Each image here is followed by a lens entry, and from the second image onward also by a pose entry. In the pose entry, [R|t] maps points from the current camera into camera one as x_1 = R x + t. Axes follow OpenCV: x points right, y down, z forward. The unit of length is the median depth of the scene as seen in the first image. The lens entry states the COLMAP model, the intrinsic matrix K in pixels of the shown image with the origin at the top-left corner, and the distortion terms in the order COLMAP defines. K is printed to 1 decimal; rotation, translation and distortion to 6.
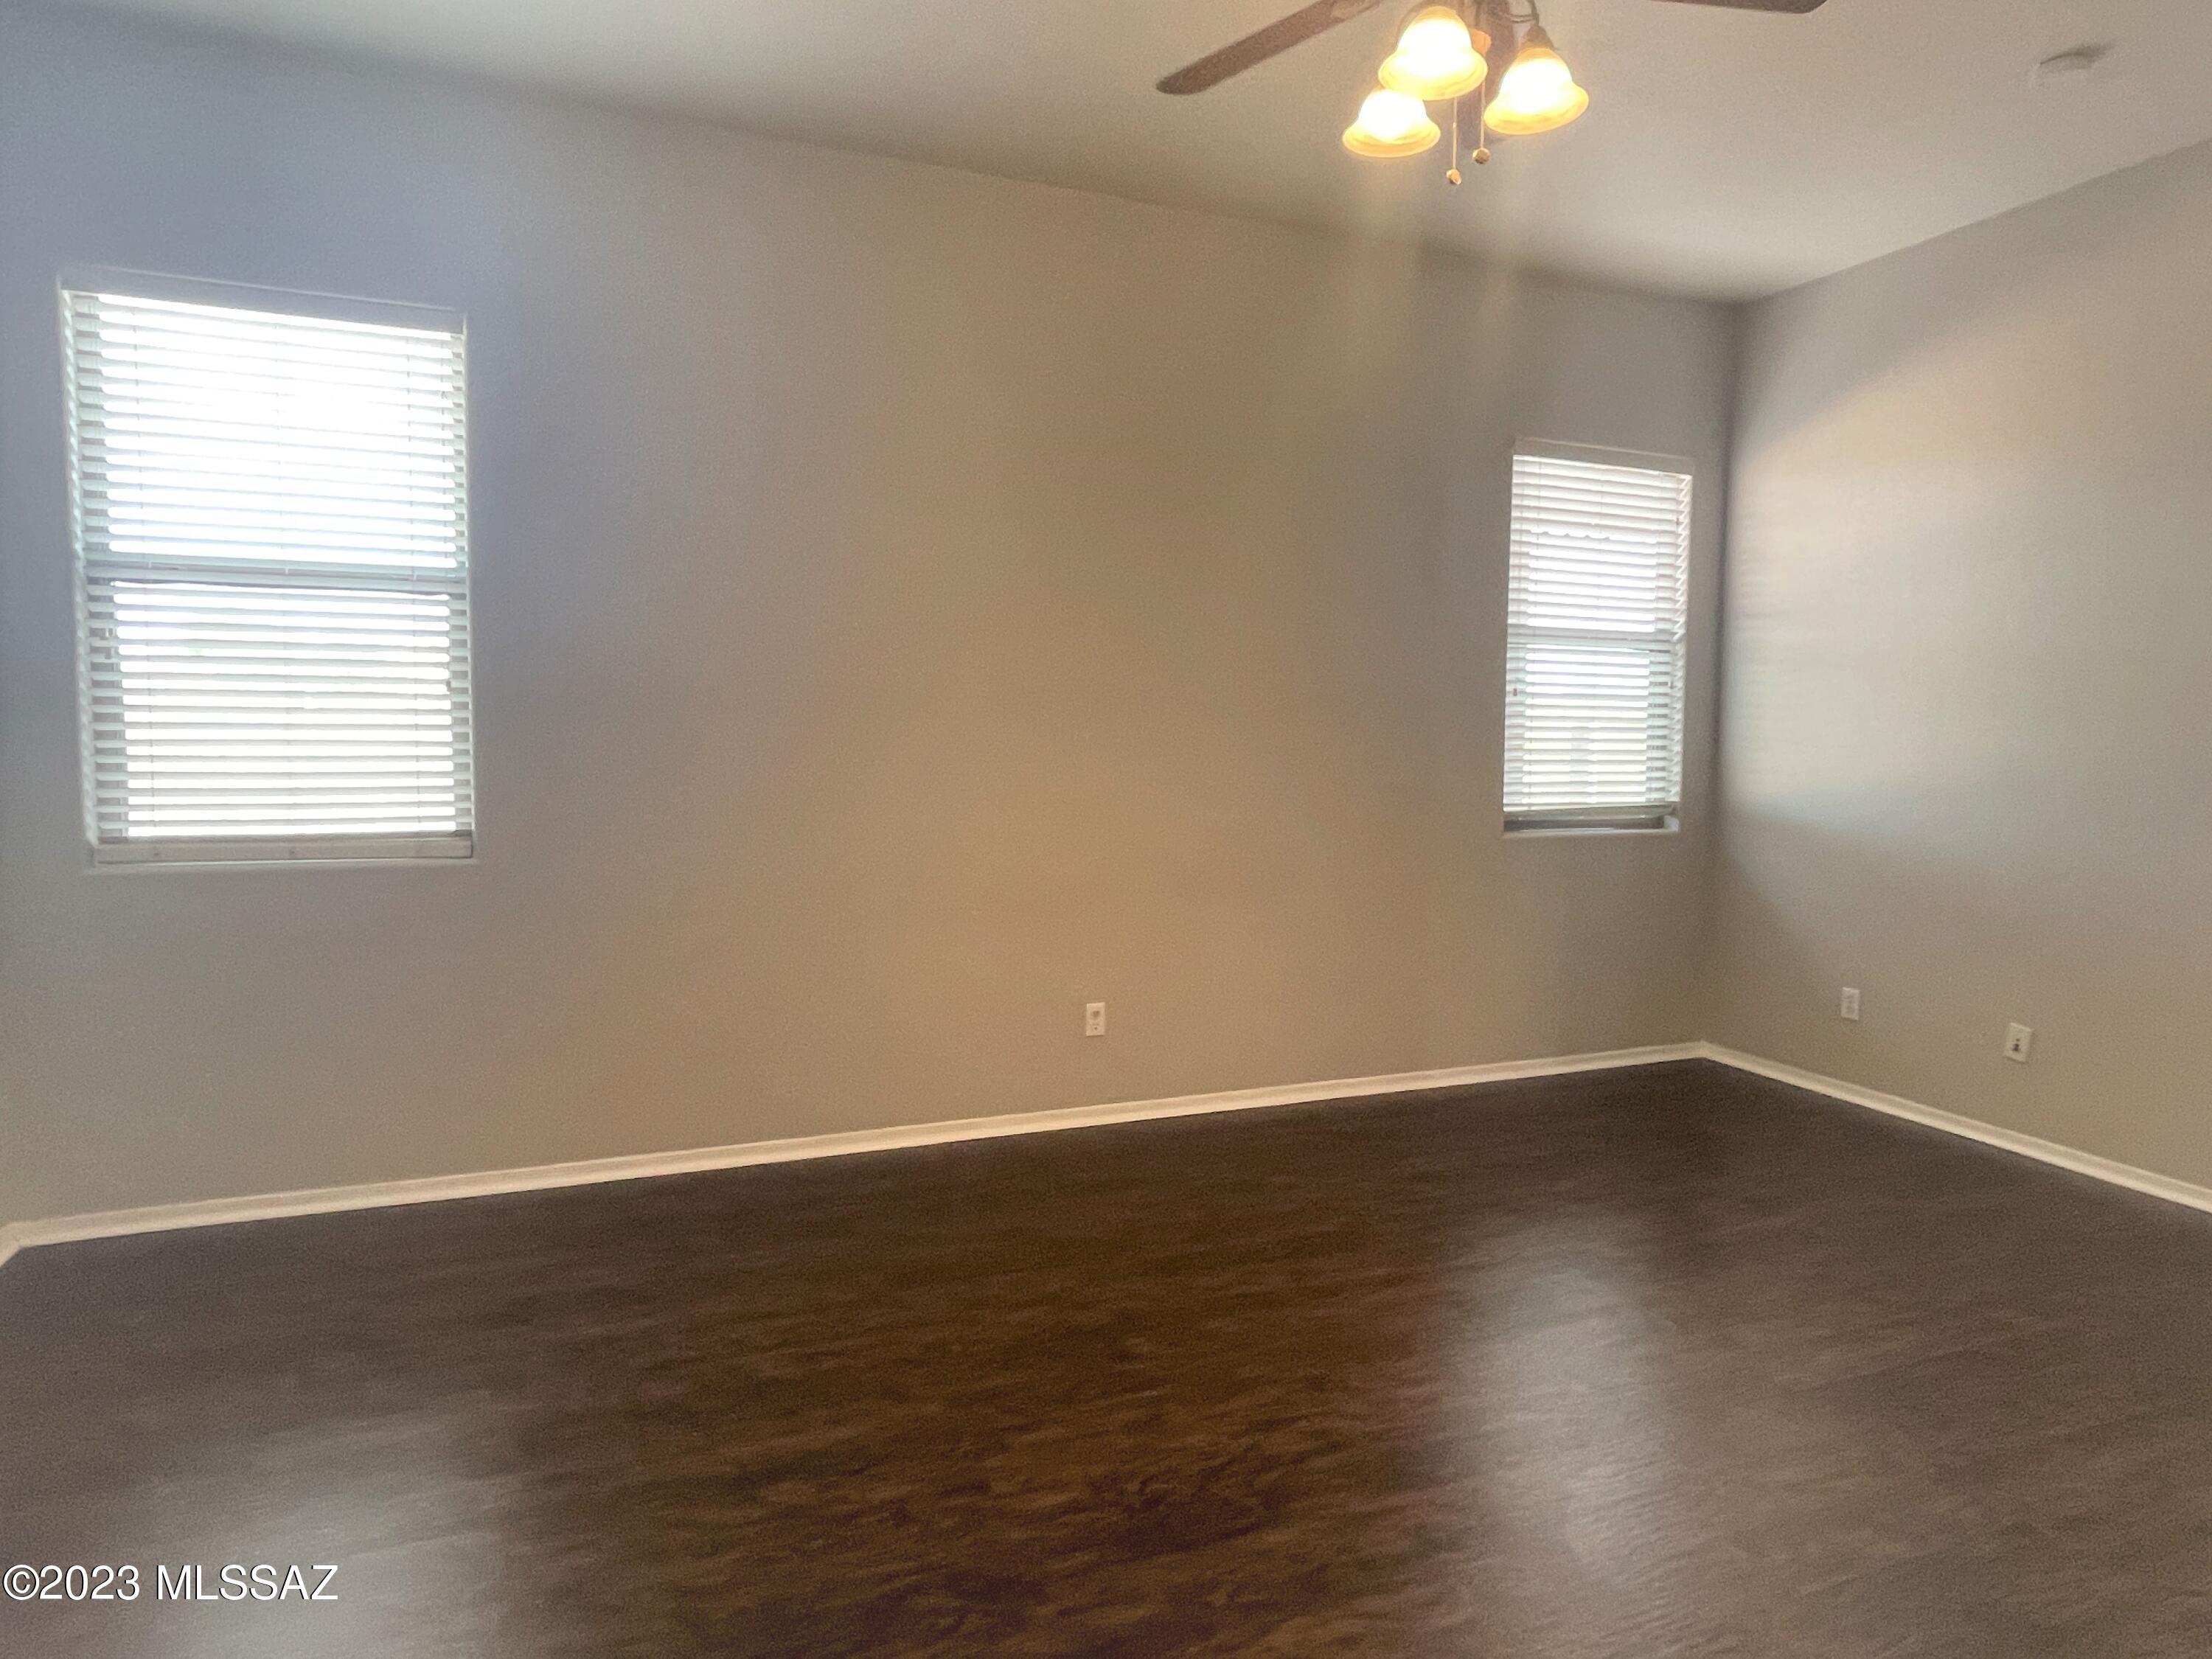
lens RADIAL K [[1253.9, 0, 1094.1], [0, 1253.9, 819.4], [0, 0, 1]] dist [-0.000402, -0.002818]
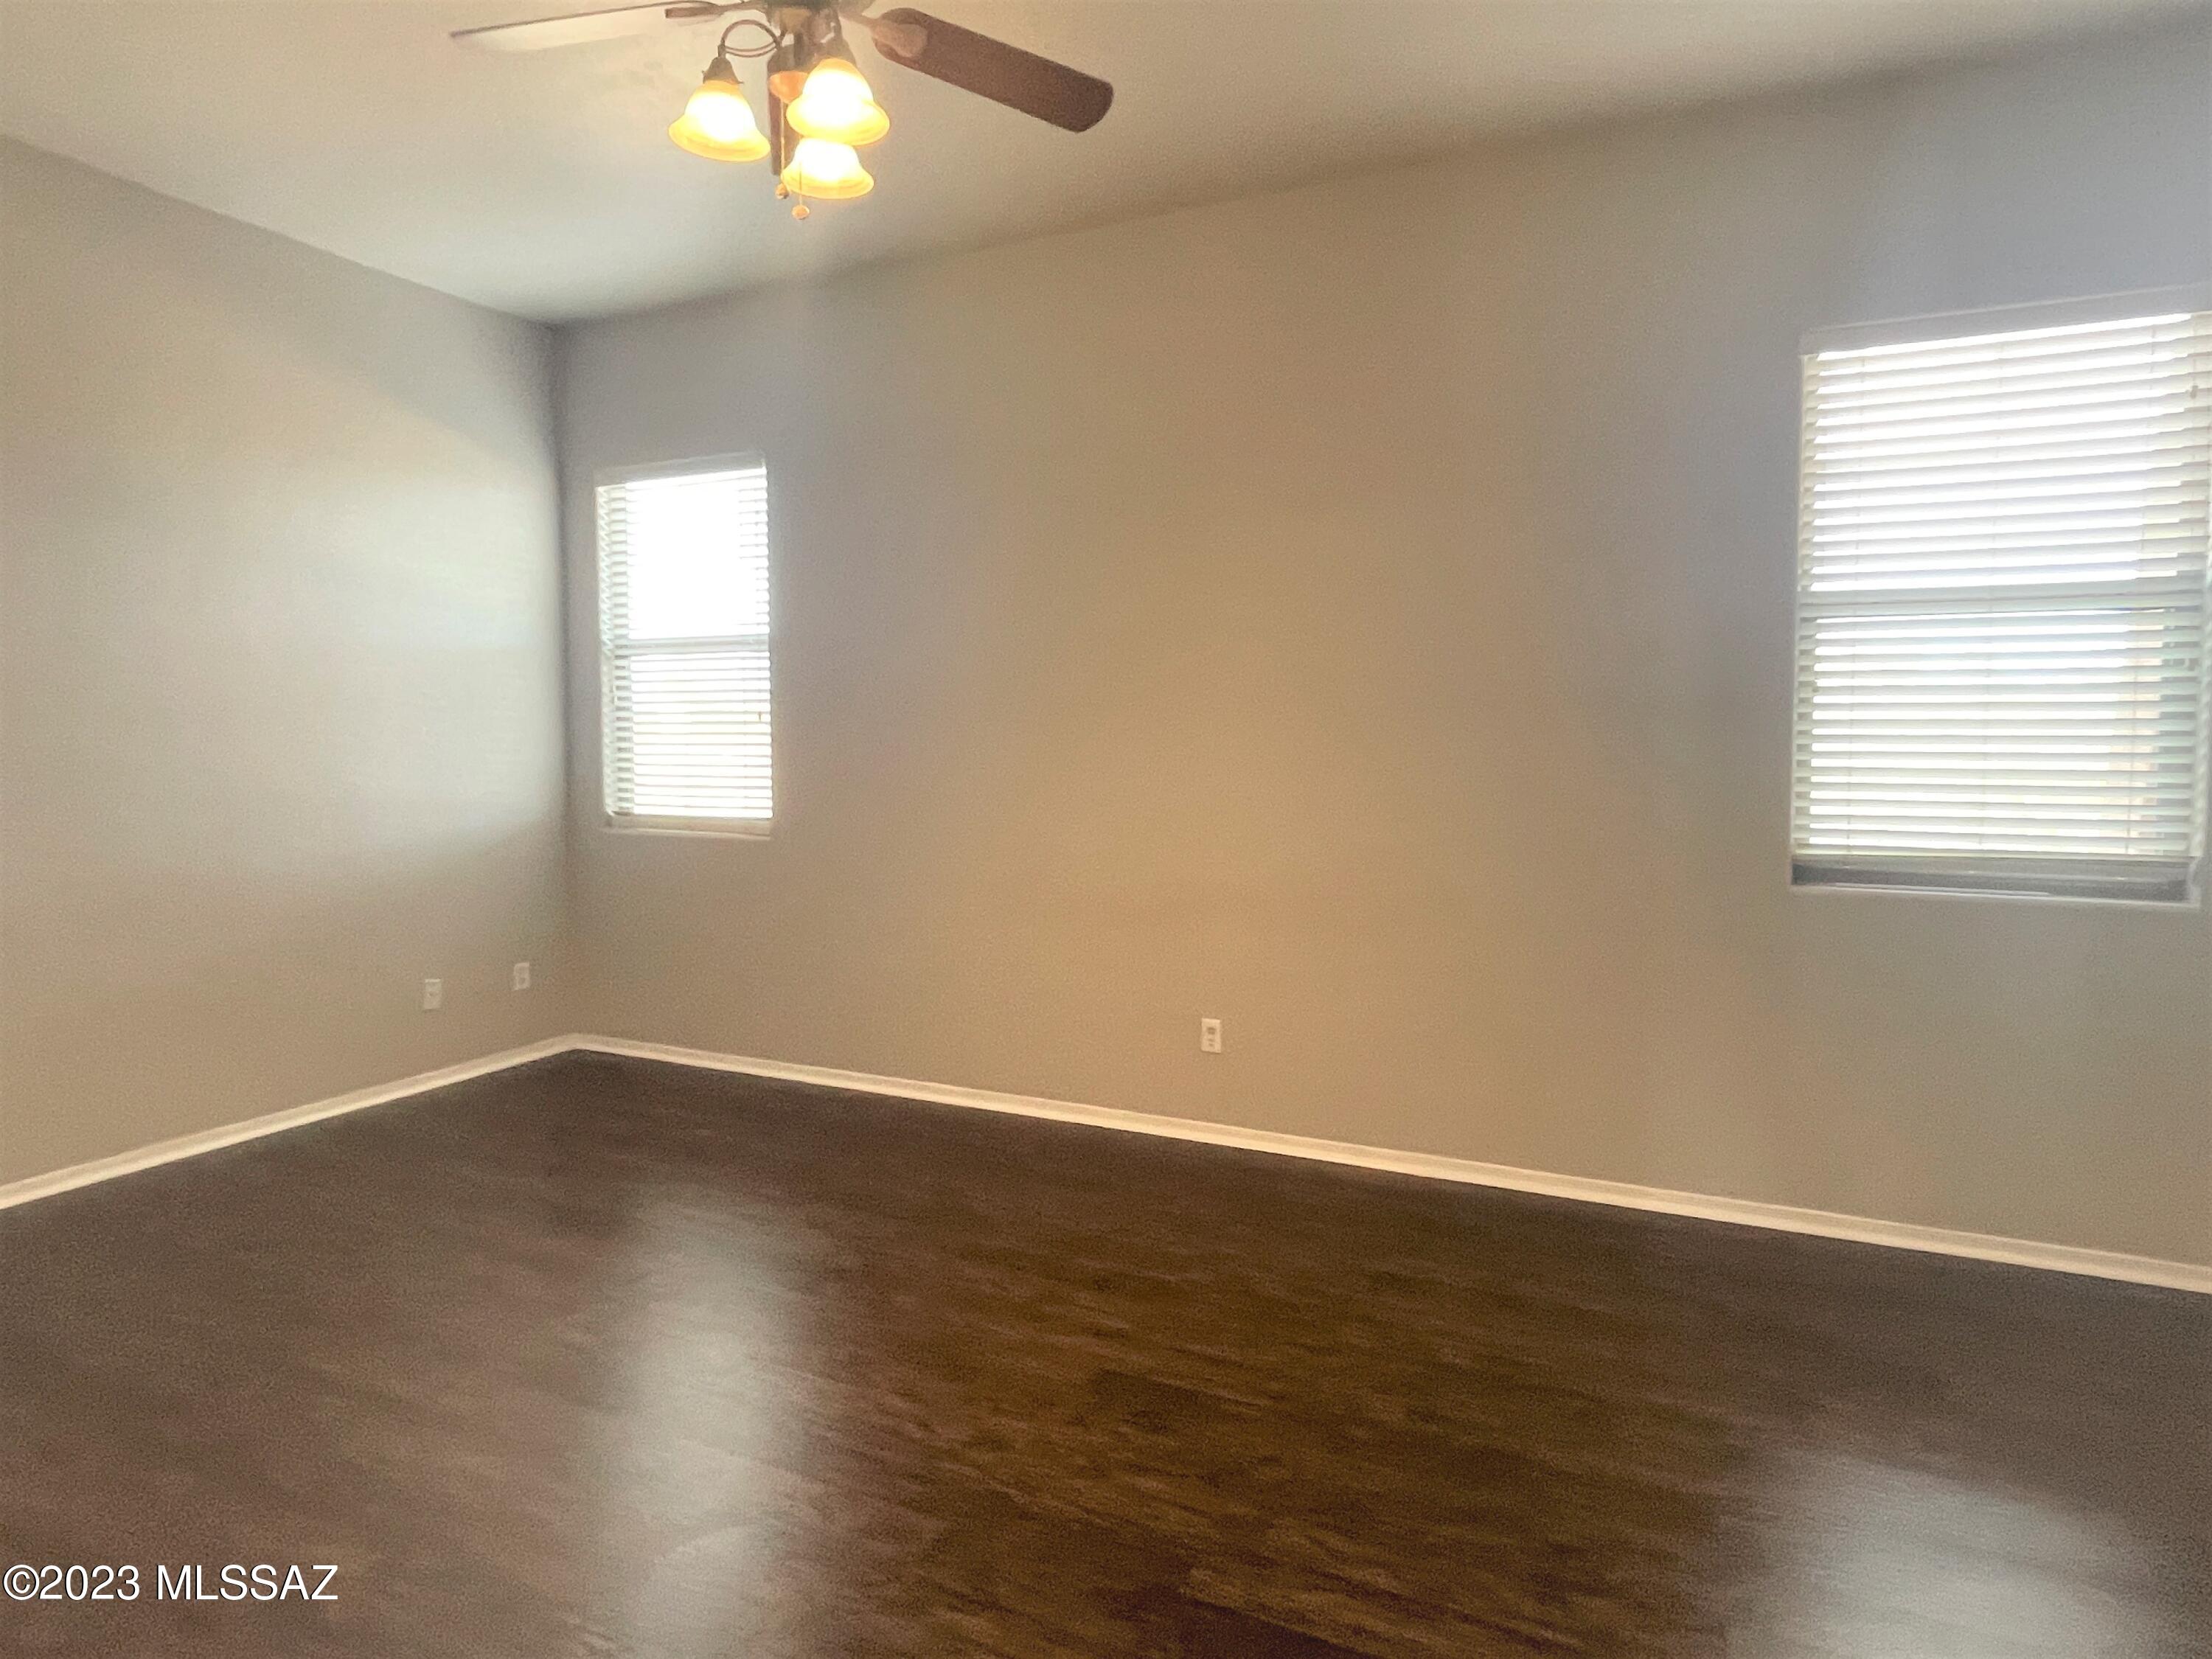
lens RADIAL K [[1253.9, 0, 1094.1], [0, 1253.9, 819.4], [0, 0, 1]] dist [-0.000402, -0.002818]
pose [[0.681334, 0.038256, -0.730972, 0.654476], [-0.049526, 0.998754, 0.006108, -0.012358], [0.730295, 0.032040, 0.682380, 0.251707]]
